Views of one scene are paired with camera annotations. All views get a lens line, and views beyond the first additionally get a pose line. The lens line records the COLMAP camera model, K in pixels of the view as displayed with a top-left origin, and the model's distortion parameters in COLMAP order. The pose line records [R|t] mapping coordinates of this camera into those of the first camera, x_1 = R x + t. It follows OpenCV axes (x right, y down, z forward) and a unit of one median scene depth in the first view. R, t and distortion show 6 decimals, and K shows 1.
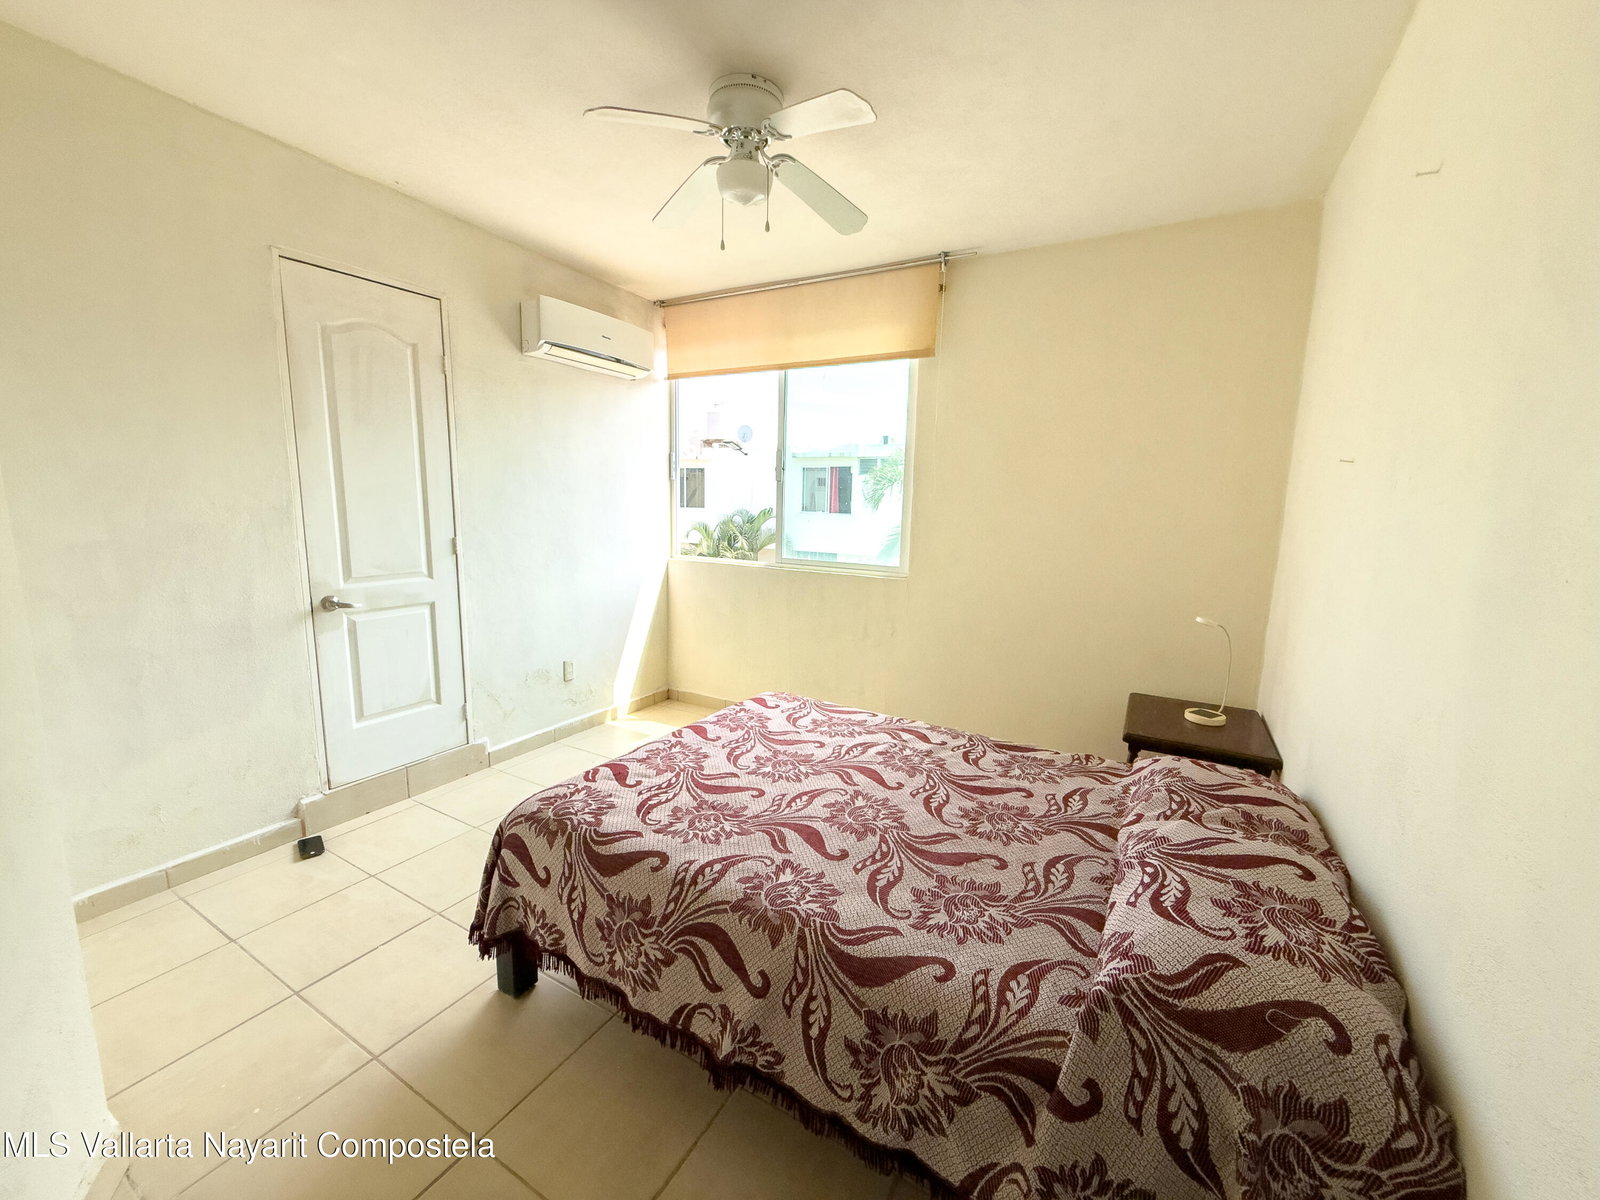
lens RADIAL K [[637.7, 0, 794.4], [0, 637.7, 600.0], [0, 0, 1]] dist [0.000453, -0.000344]
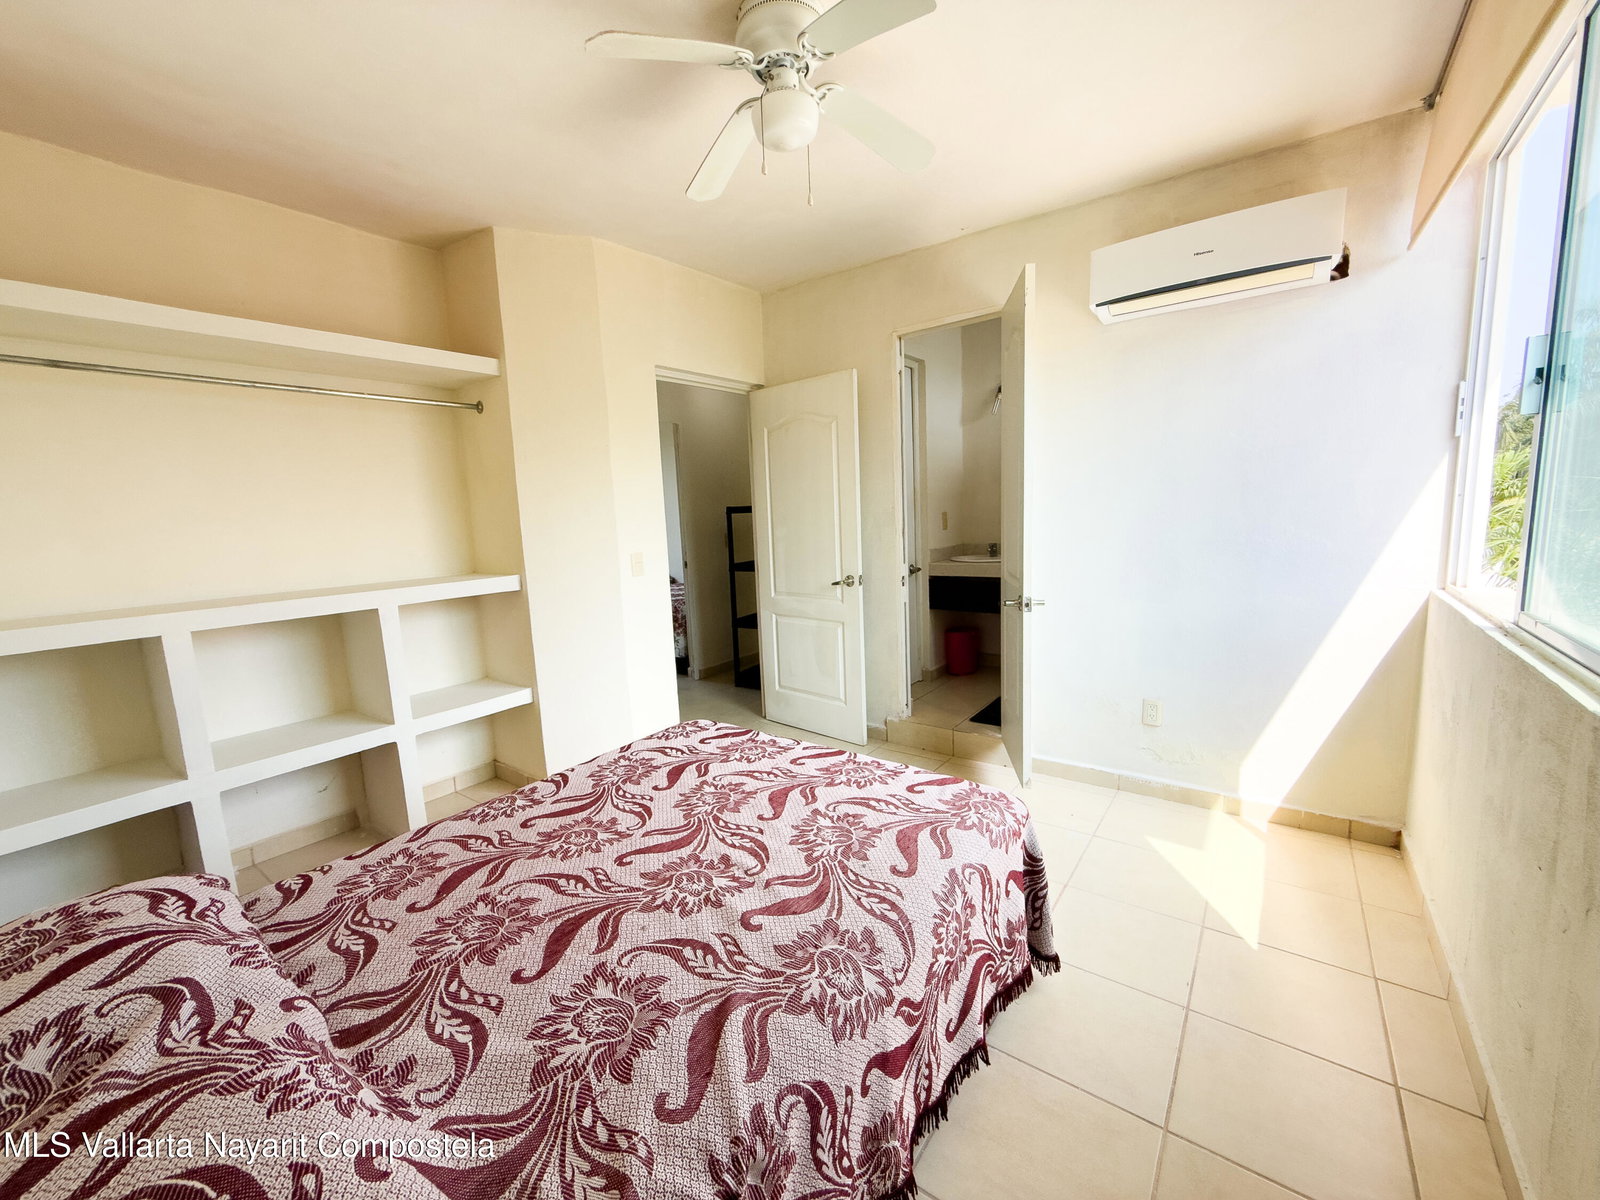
lens RADIAL K [[637.7, 0, 794.8], [0, 637.7, 599.6], [0, 0, 1]] dist [0.000453, -0.000344]
pose [[-0.122461, 0.120036, -0.985188, 0.847072], [-0.114912, 0.984268, 0.134208, -0.150527], [0.985798, 0.129645, -0.106741, 1.217126]]
